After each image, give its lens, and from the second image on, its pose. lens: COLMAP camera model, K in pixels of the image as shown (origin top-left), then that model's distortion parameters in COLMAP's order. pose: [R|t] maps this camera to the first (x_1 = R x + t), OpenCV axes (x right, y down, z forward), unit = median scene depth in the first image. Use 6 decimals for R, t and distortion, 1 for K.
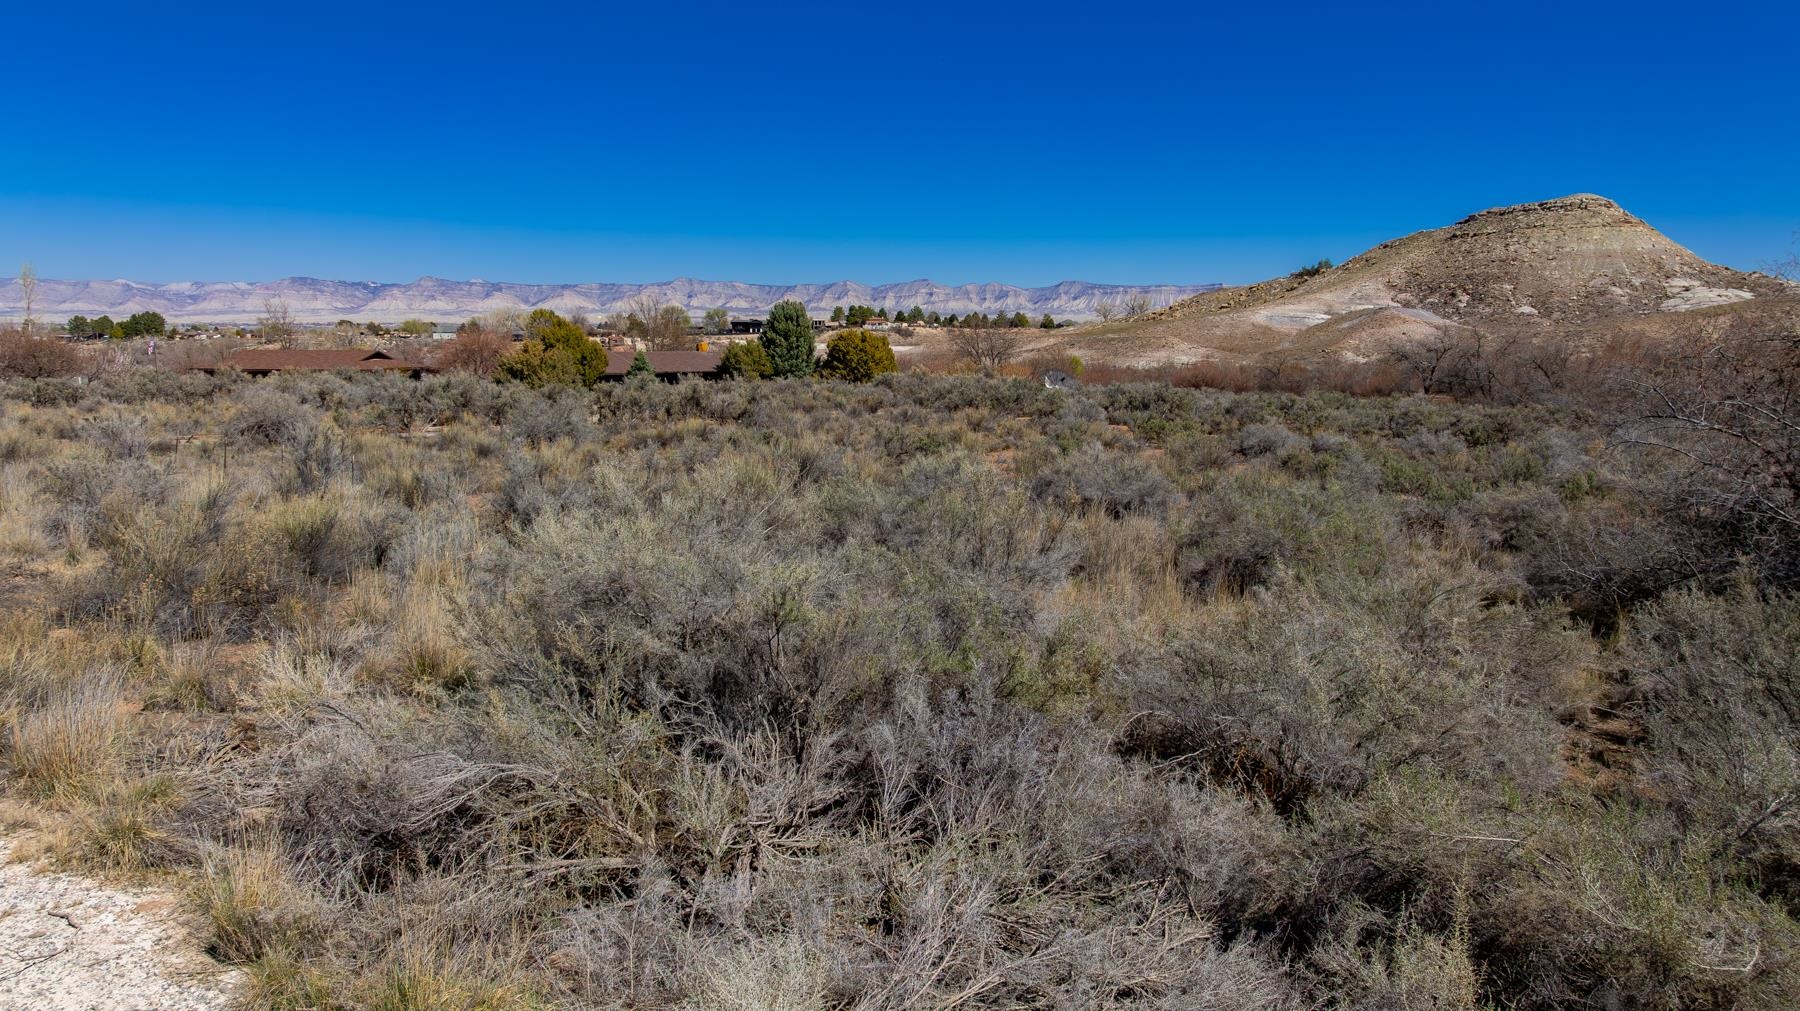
lens RADIAL K [[1285.6, 0, 900.0], [0, 1285.6, 505.5], [0, 0, 1]] dist [-0.001312, -0.003040]
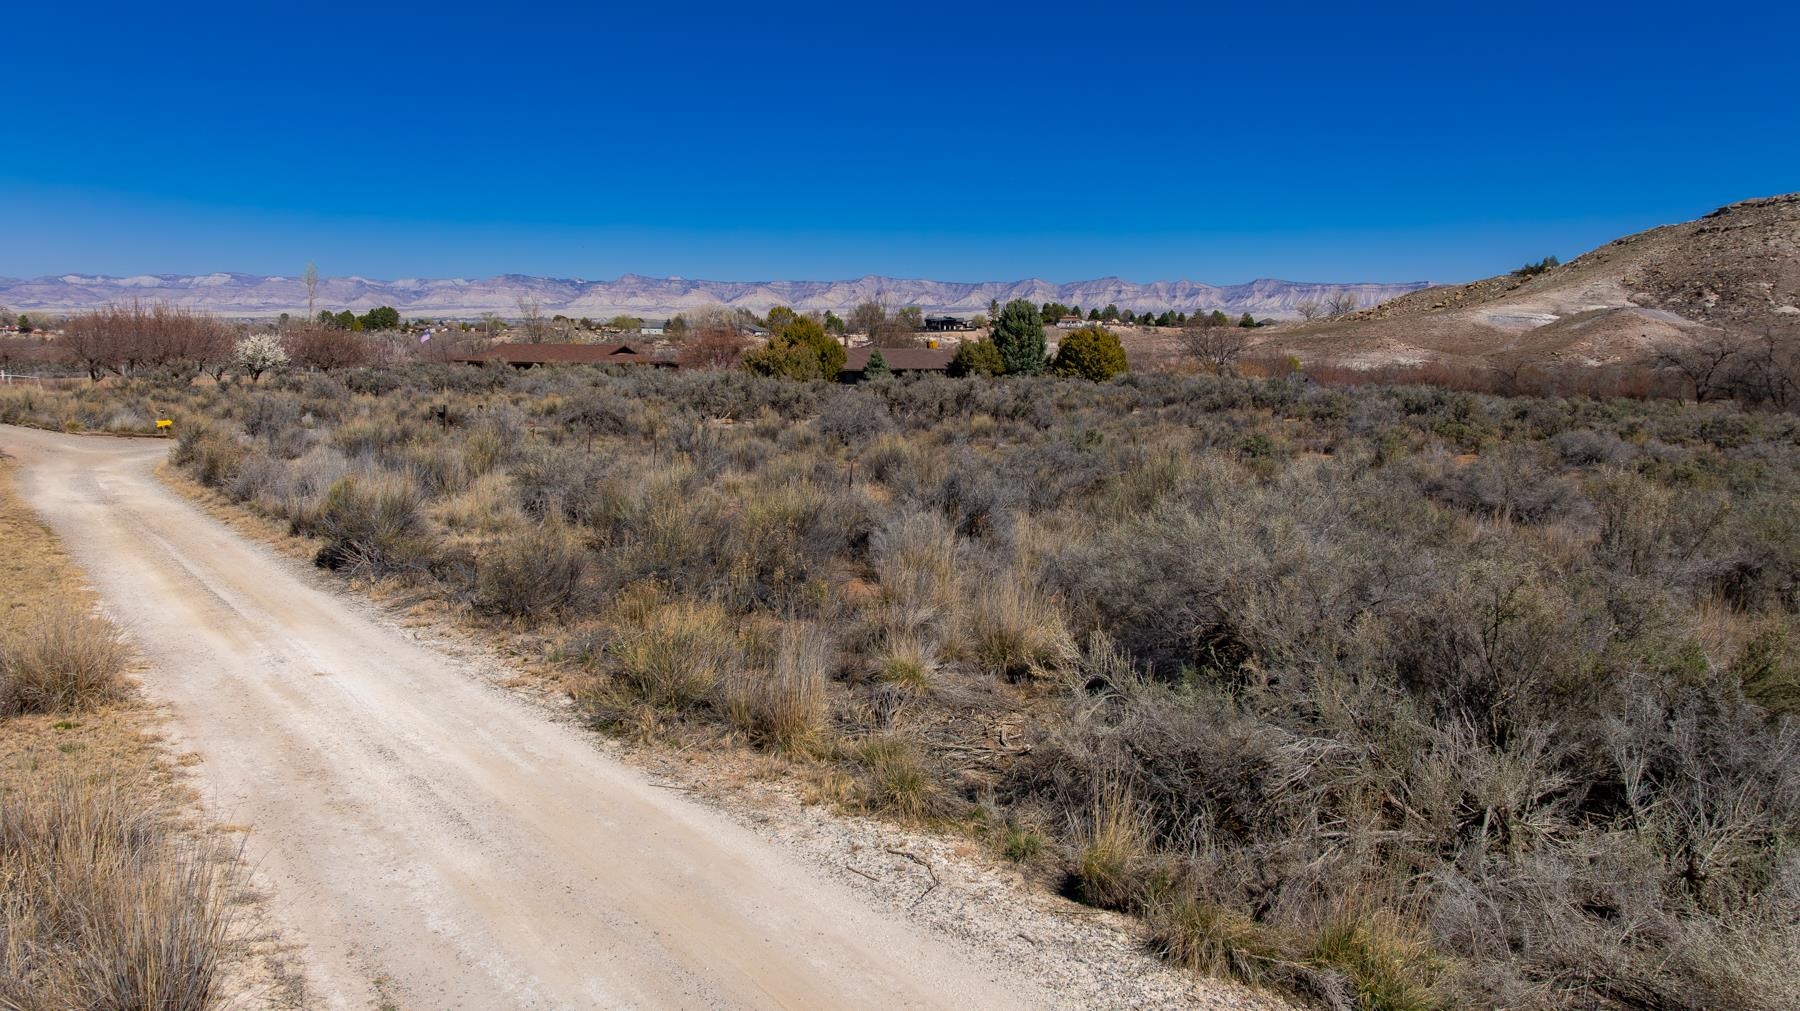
lens RADIAL K [[1285.6, 0, 900.0], [0, 1285.6, 505.5], [0, 0, 1]] dist [-0.001312, -0.003040]
pose [[0.989800, 0.025546, -0.140152, -0.007660], [-0.025279, 0.999674, 0.003683, 0.000169], [0.140200, -0.000103, 0.990123, -0.001840]]
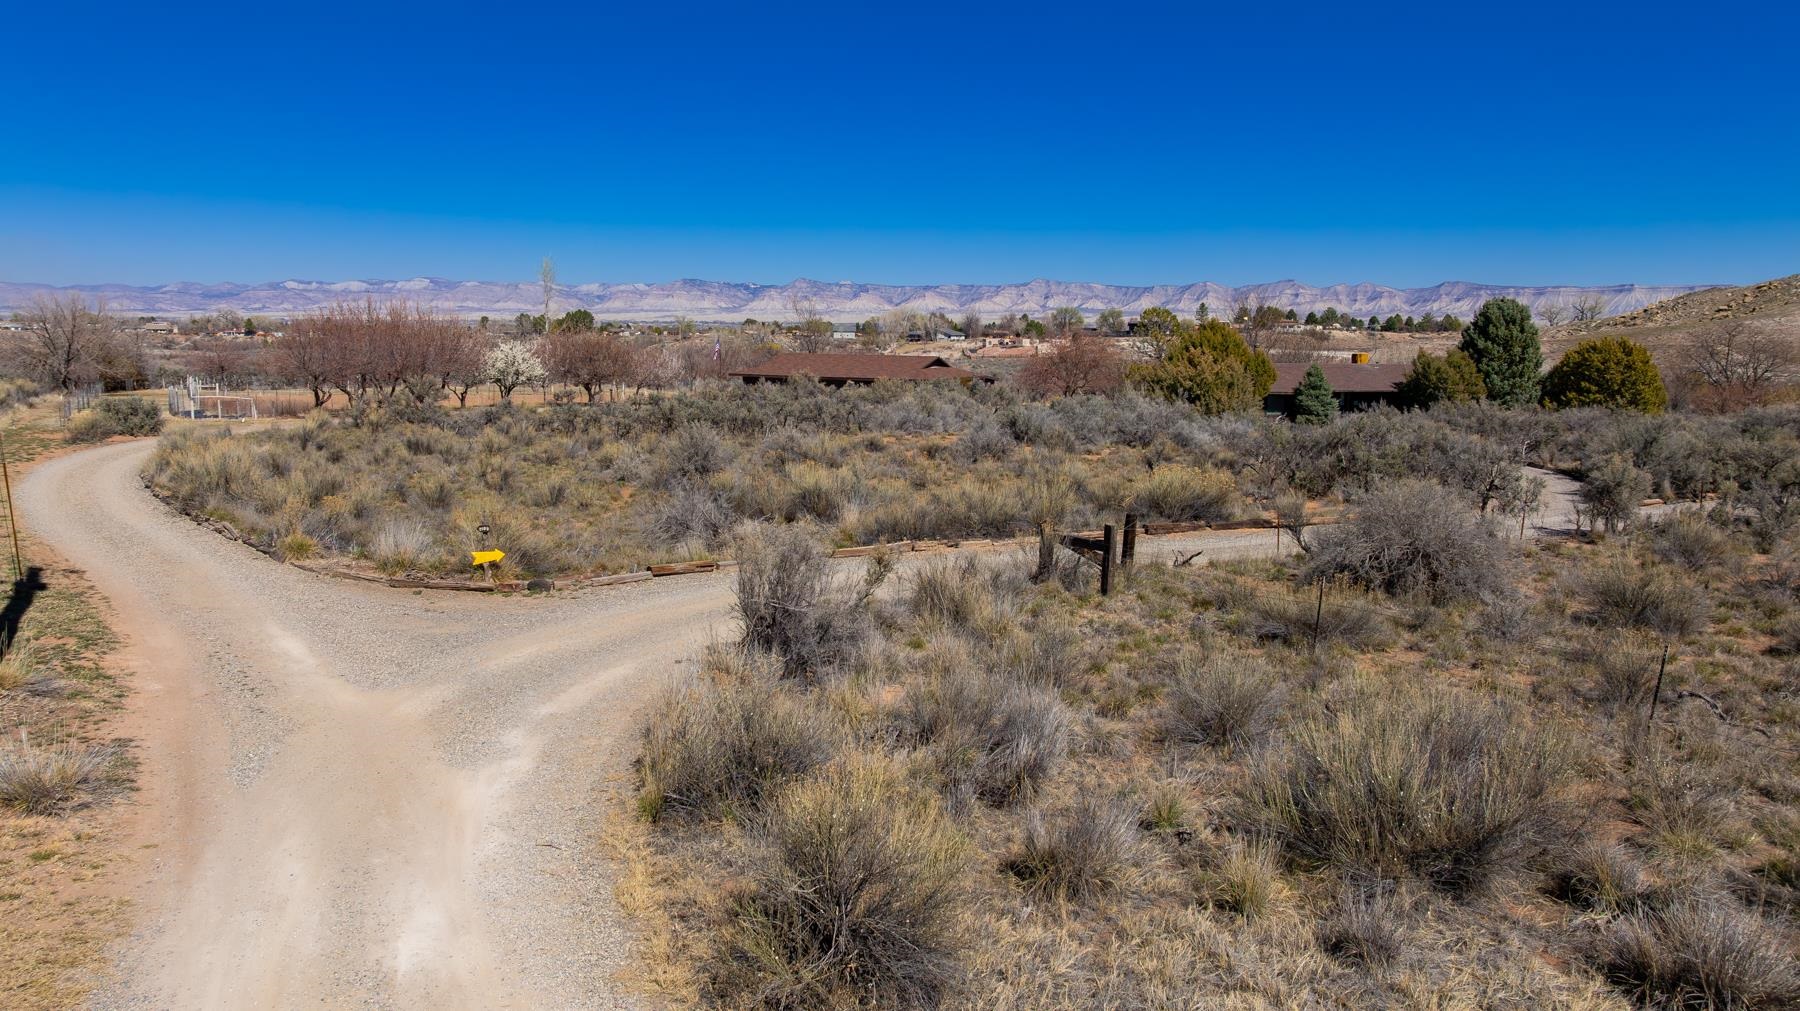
lens RADIAL K [[1285.6, 0, 900.0], [0, 1285.6, 505.5], [0, 0, 1]] dist [-0.001312, -0.003040]
pose [[0.963345, 0.044308, -0.264583, -0.047916], [-0.044492, 0.998996, 0.005299, -0.006299], [0.264552, 0.006668, 0.964348, 0.043949]]
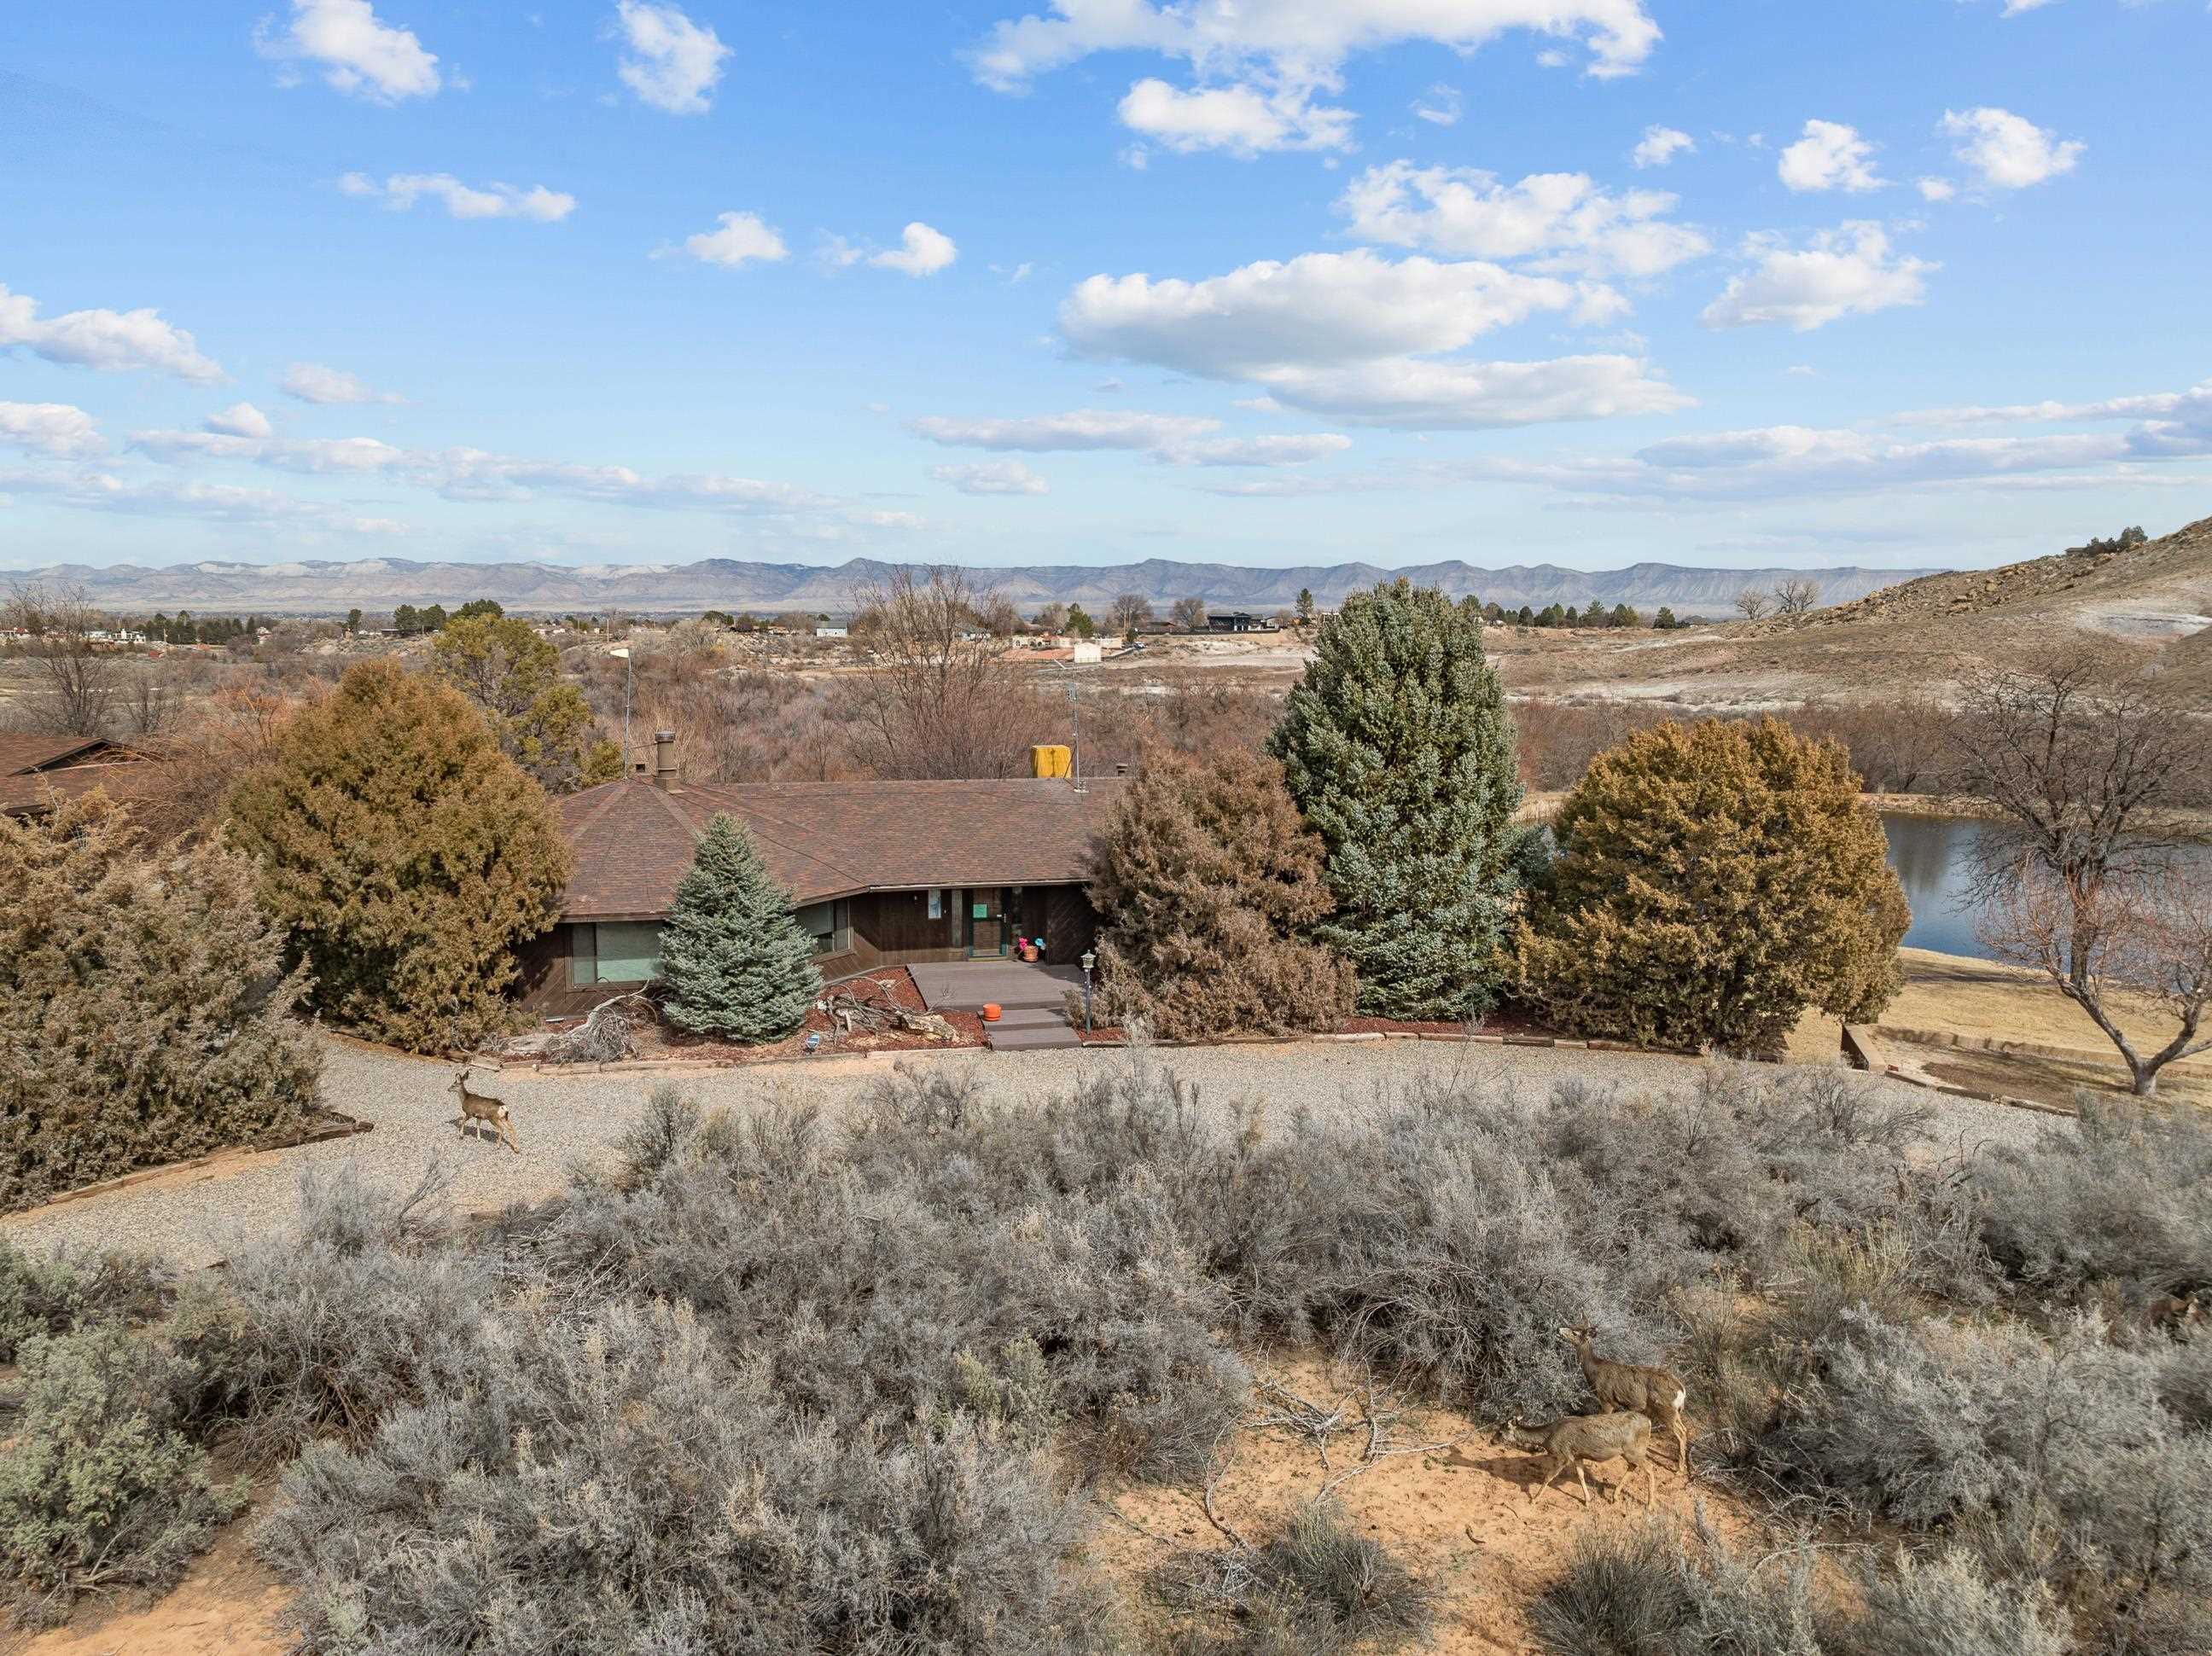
lens RADIAL K [[1586.6, 0, 1106.0], [0, 1586.6, 828.0], [0, 0, 1]] dist [0.000473, -0.000807]
pose [[0.981049, 0.031424, -0.191197, -0.018154], [-0.032831, 0.999452, -0.004197, -0.024609], [0.190960, 0.010395, 0.981543, 0.155485]]
